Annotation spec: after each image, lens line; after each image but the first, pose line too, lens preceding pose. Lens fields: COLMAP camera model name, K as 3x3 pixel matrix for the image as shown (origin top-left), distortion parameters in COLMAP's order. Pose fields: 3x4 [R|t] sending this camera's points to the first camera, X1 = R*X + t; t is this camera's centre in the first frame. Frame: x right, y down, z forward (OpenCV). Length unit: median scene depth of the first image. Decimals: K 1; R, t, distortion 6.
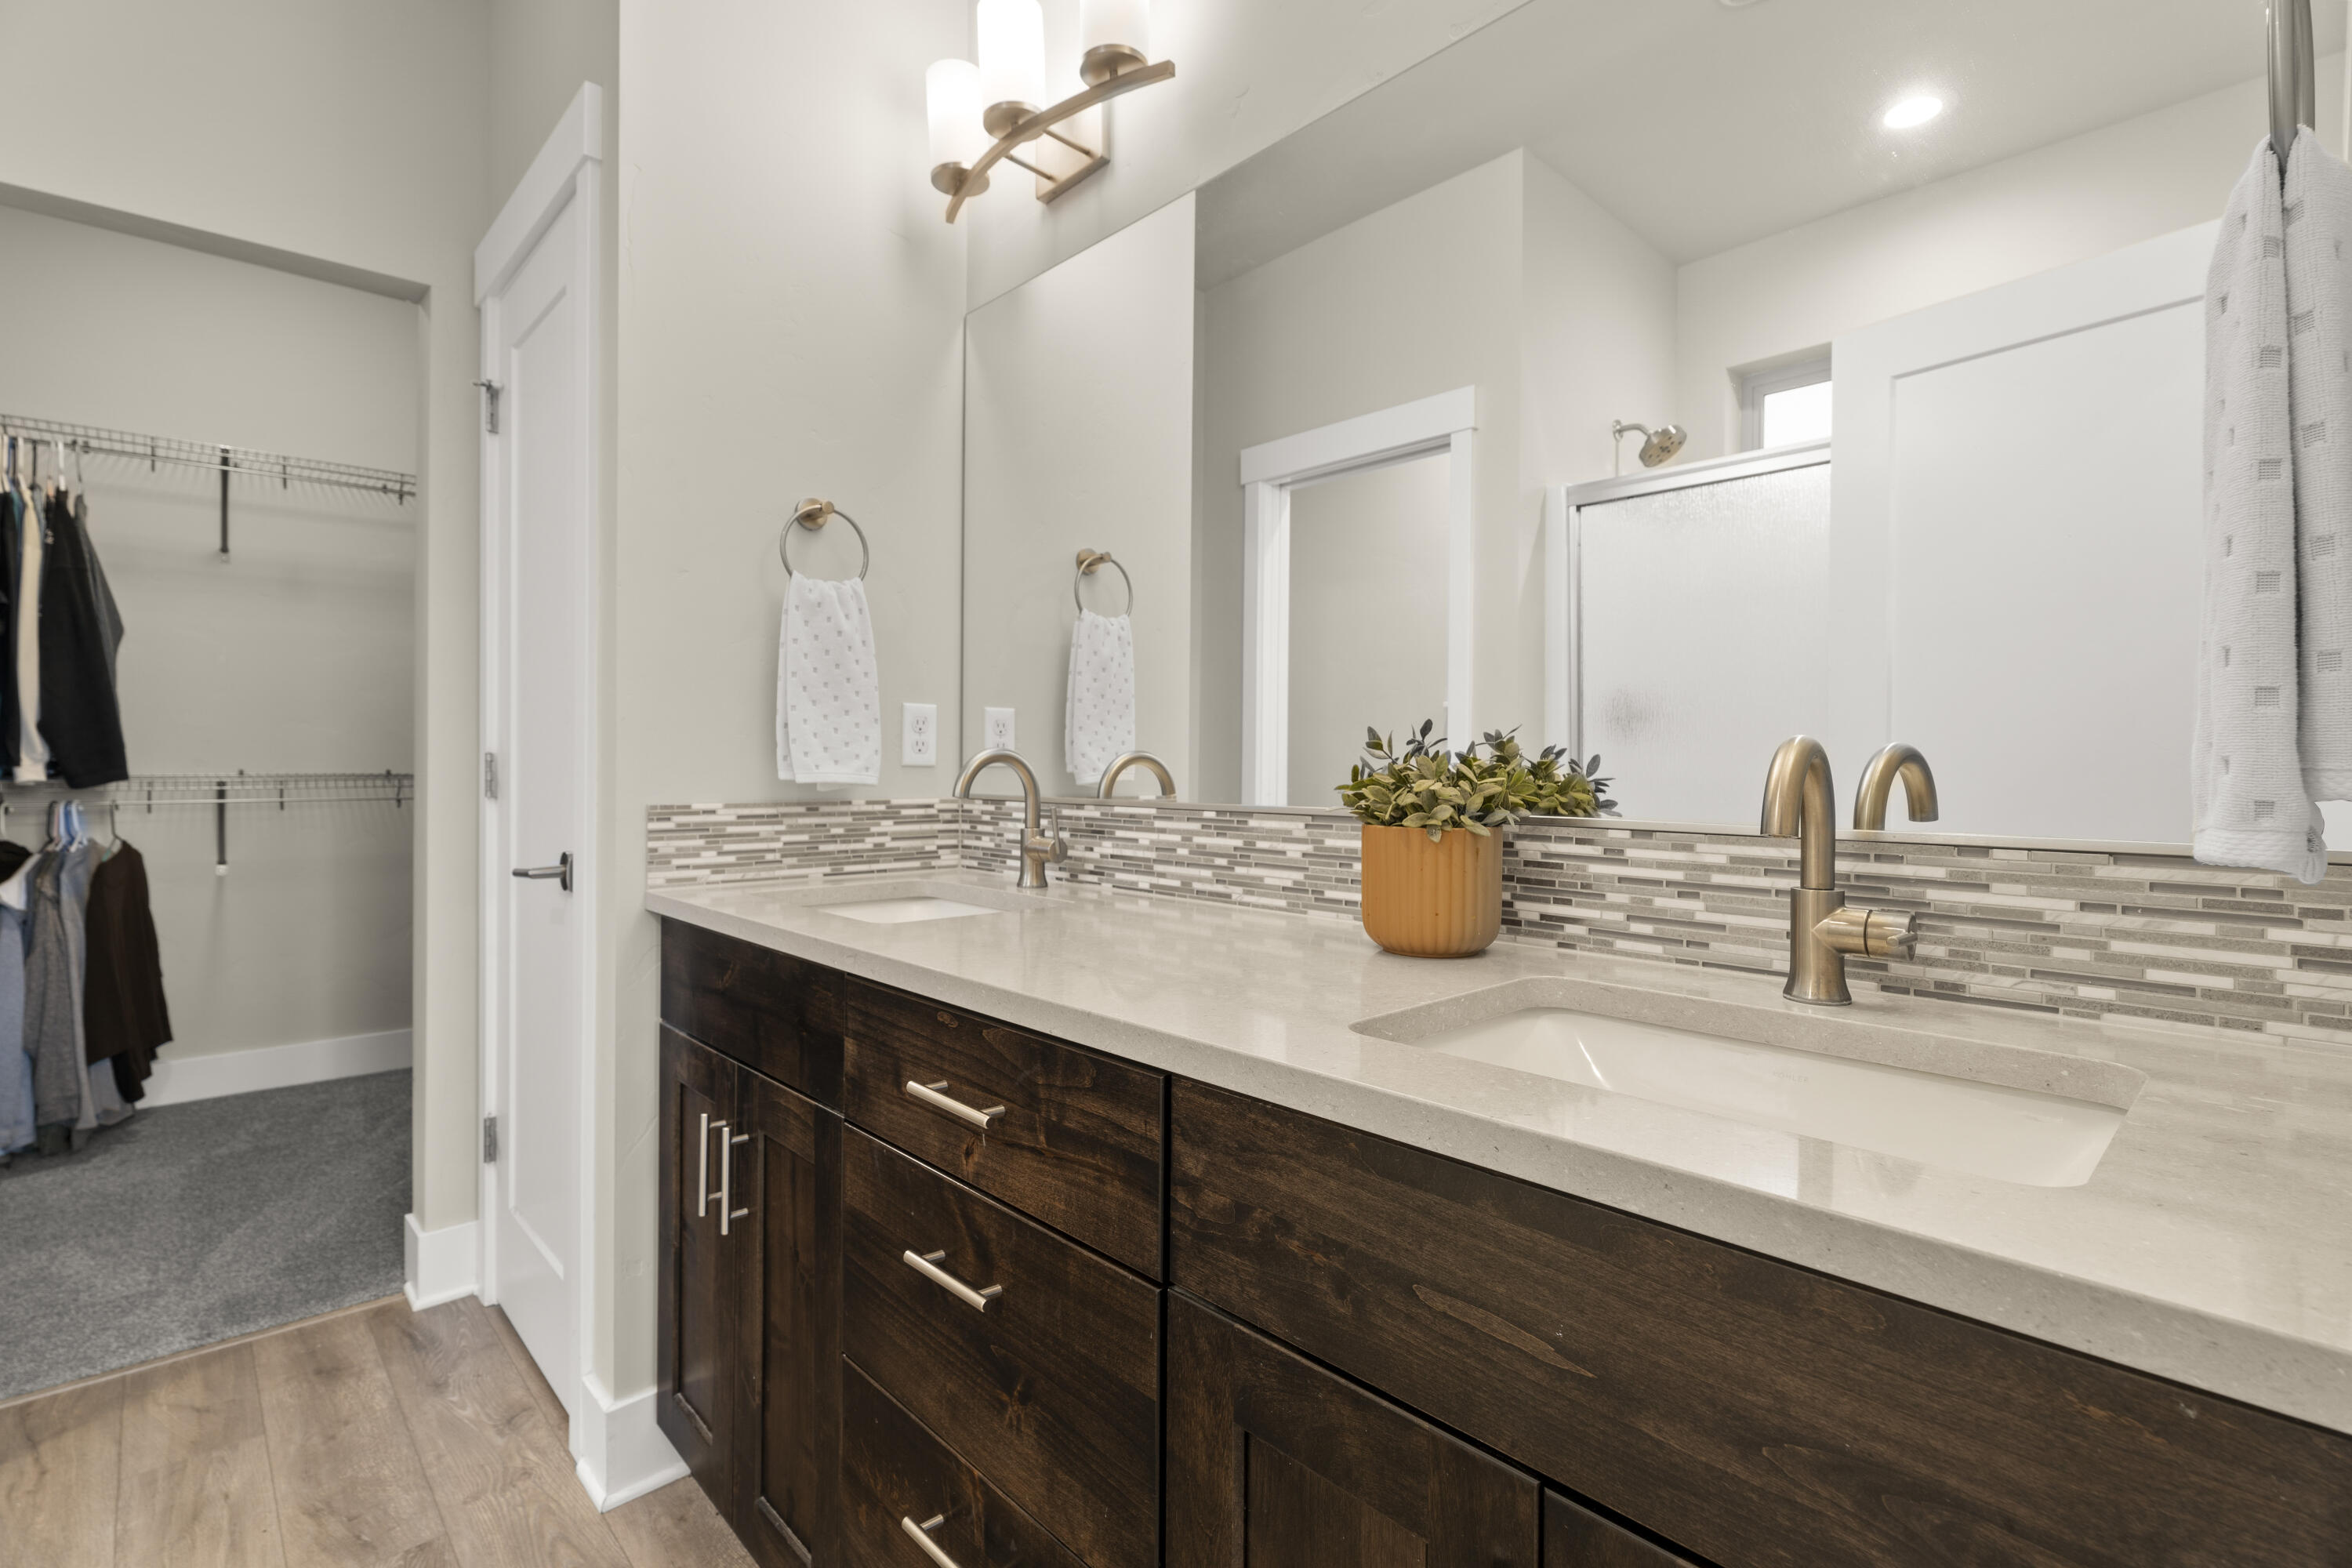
lens RADIAL K [[1094.6, 0, 1176.0], [0, 1094.6, 784.0], [0, 0, 1]] dist [0.001282, 0.000187]
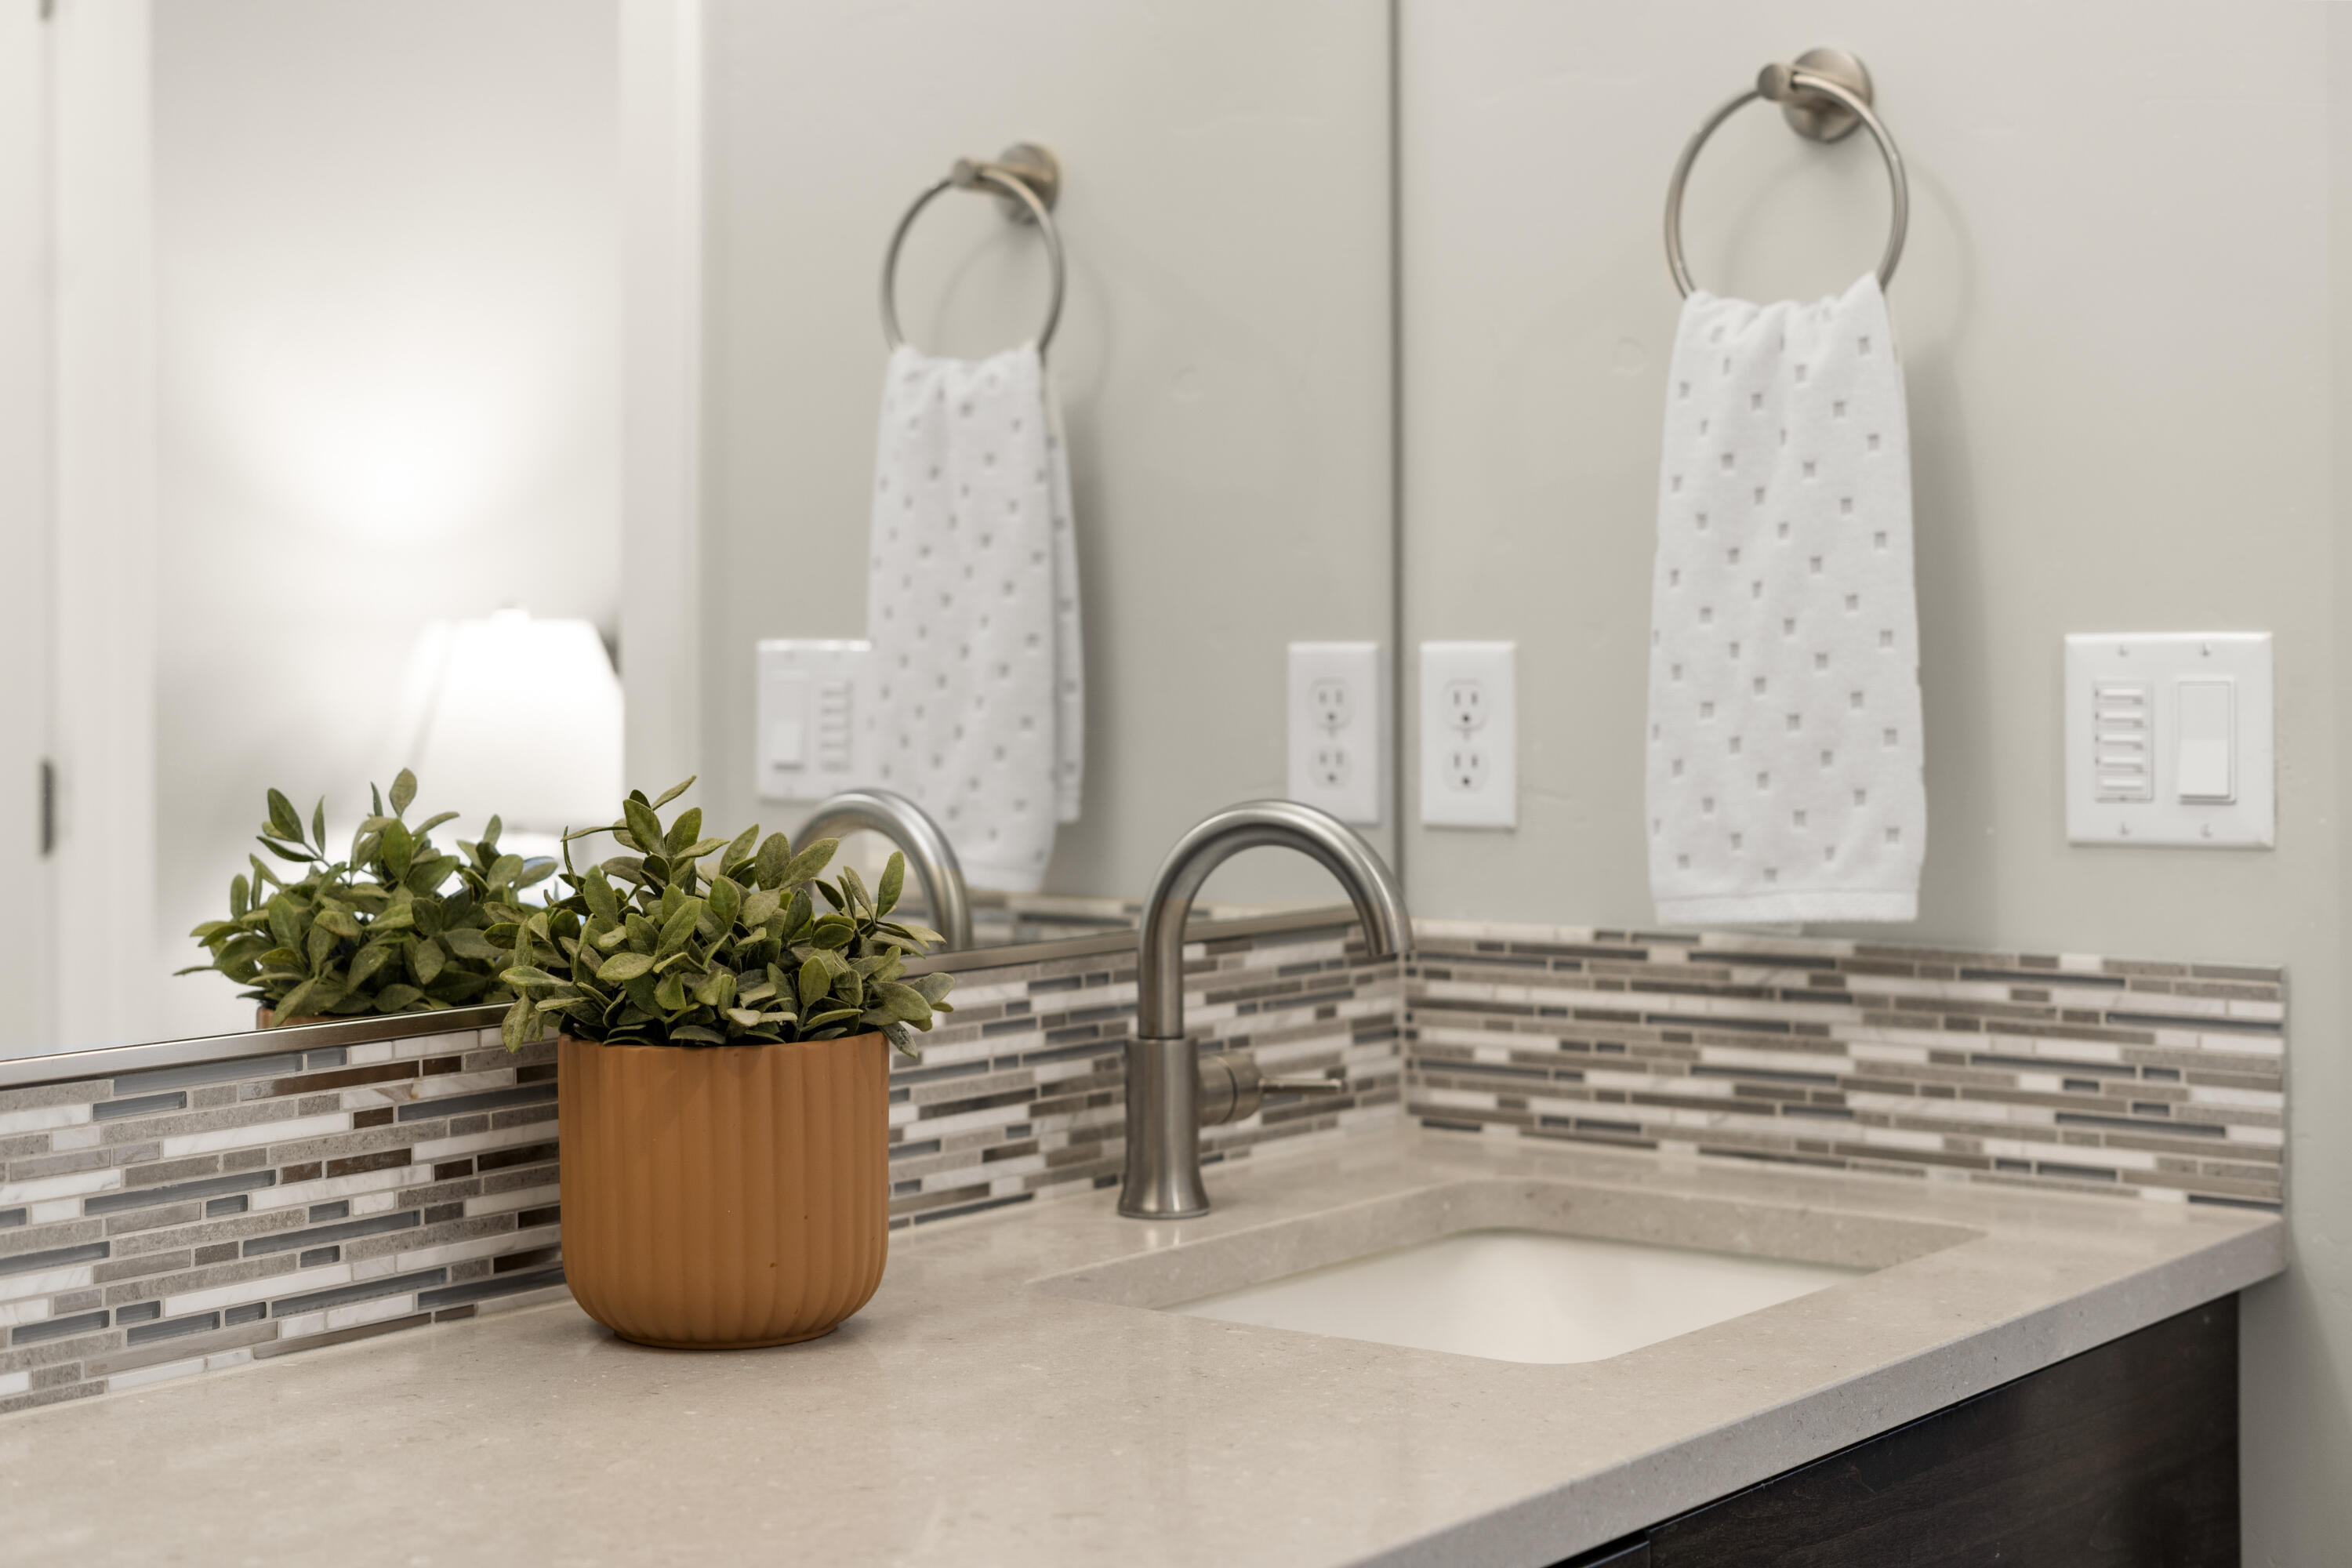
lens RADIAL K [[3423.9, 0, 1176.0], [0, 3423.9, 784.0], [0, 0, 1]] dist [-0.012126, -0.038035]
pose [[-0.152222, -0.050017, 0.987080, -0.902356], [0.016581, 0.998449, 0.053150, -0.102891], [-0.988207, 0.024458, -0.151157, 0.869089]]
